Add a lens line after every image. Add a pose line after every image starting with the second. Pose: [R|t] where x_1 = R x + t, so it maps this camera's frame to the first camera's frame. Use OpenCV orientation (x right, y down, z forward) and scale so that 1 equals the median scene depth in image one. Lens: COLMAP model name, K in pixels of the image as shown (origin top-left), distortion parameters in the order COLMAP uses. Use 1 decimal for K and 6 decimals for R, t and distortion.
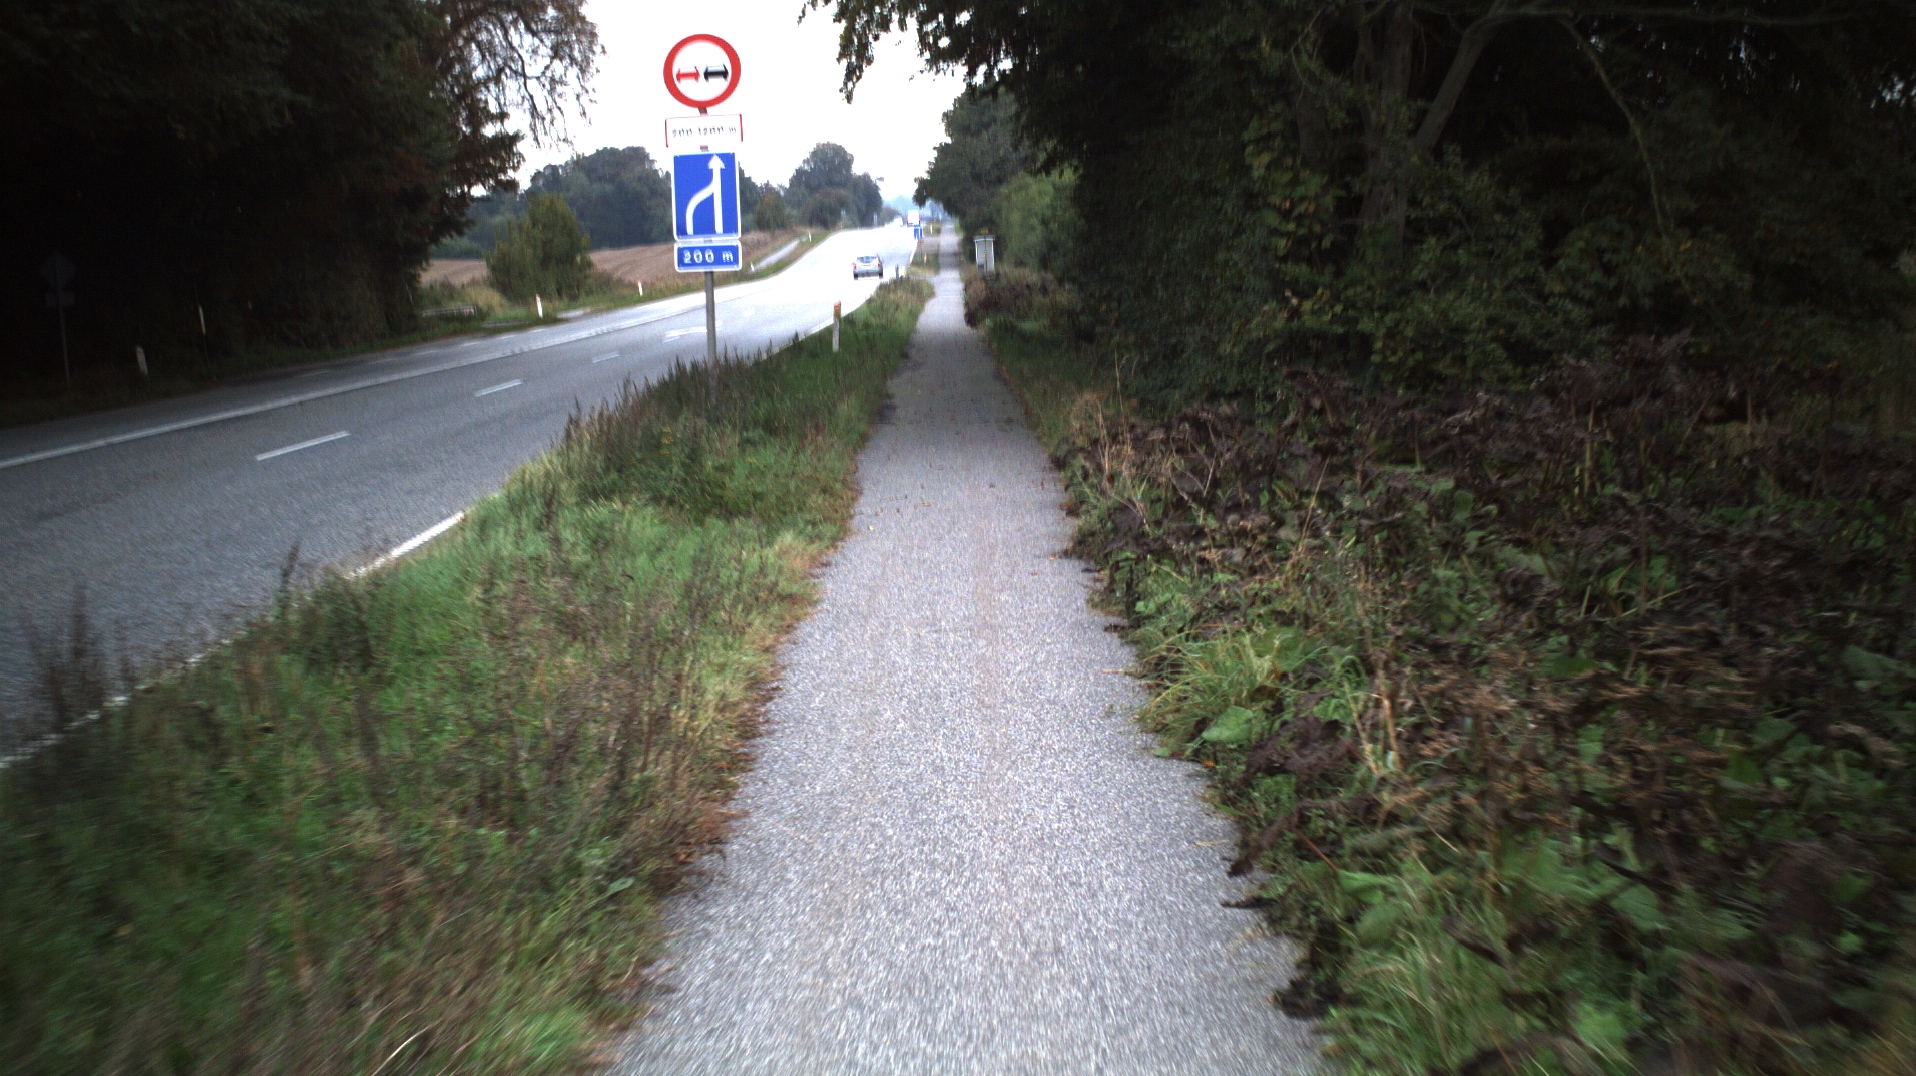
lens RADIAL K [[2246.7, 0, 929.4], [0, 2246.7, 536.7], [0, 0, 1]] dist [-0.117401, 0.031394]
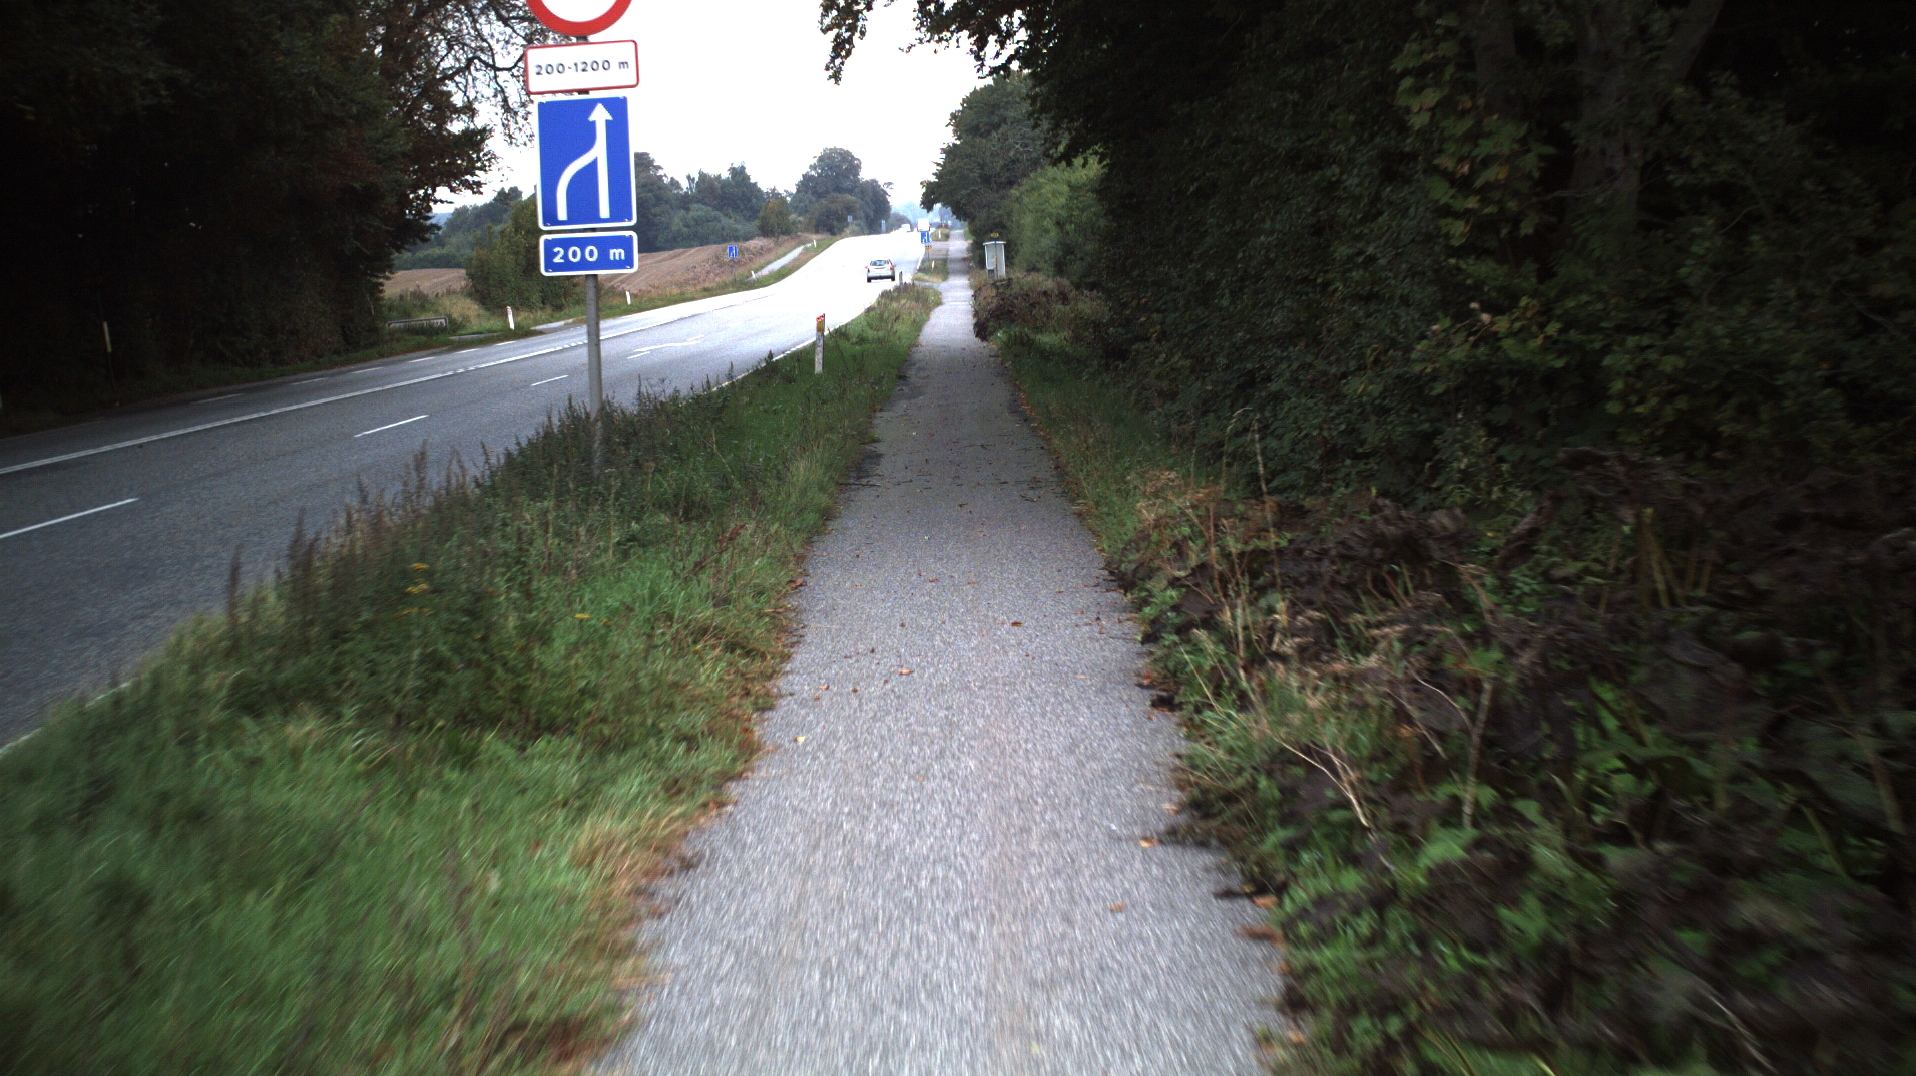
lens RADIAL K [[2246.7, 0, 929.4], [0, 2246.7, 536.7], [0, 0, 1]] dist [-0.117401, 0.031394]
pose [[0.999978, -0.004497, -0.004885, 0.001607], [0.004482, 0.999985, -0.003059, -0.009743], [0.004899, 0.003037, 0.999983, 0.085279]]
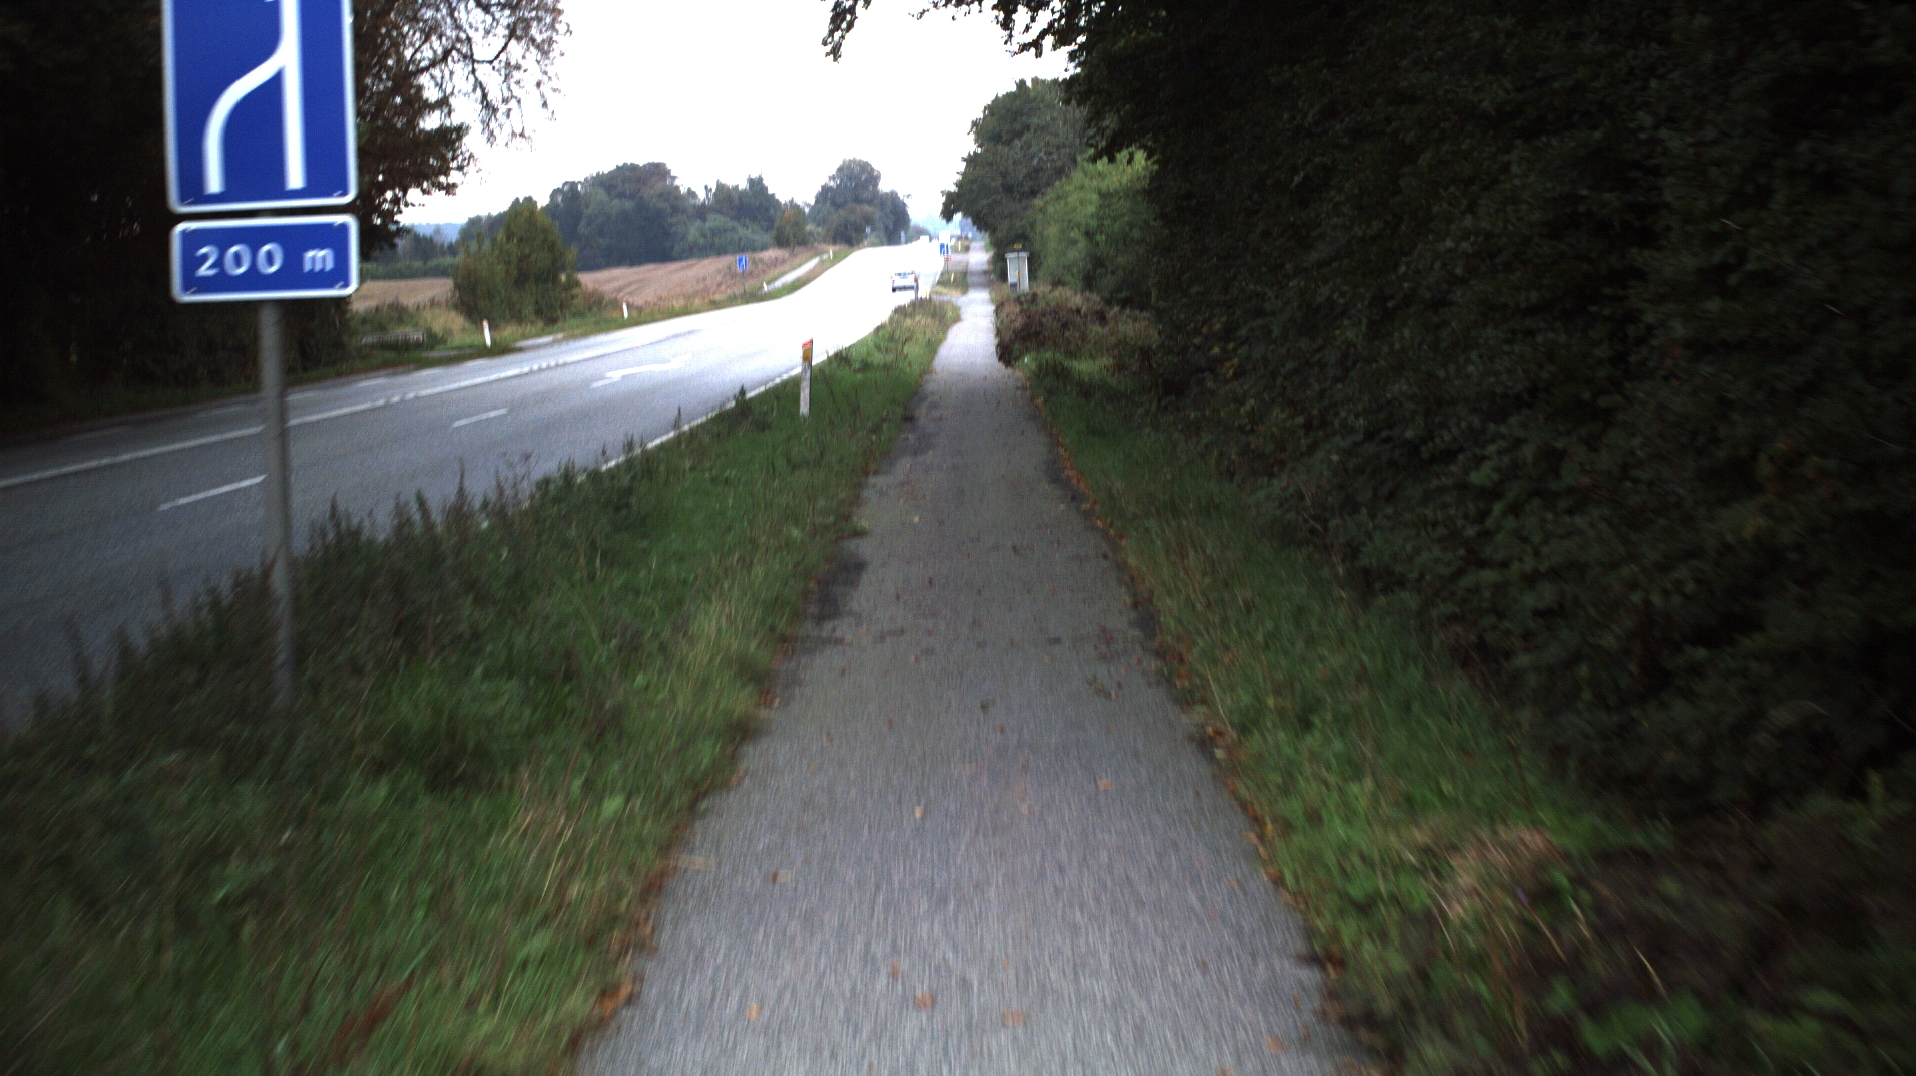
lens RADIAL K [[2246.7, 0, 929.4], [0, 2246.7, 536.7], [0, 0, 1]] dist [-0.117401, 0.031394]
pose [[0.999912, 0.002524, -0.013016, 0.002131], [-0.002636, 0.999960, -0.008561, -0.020595], [0.012994, 0.008594, 0.999879, 0.170725]]
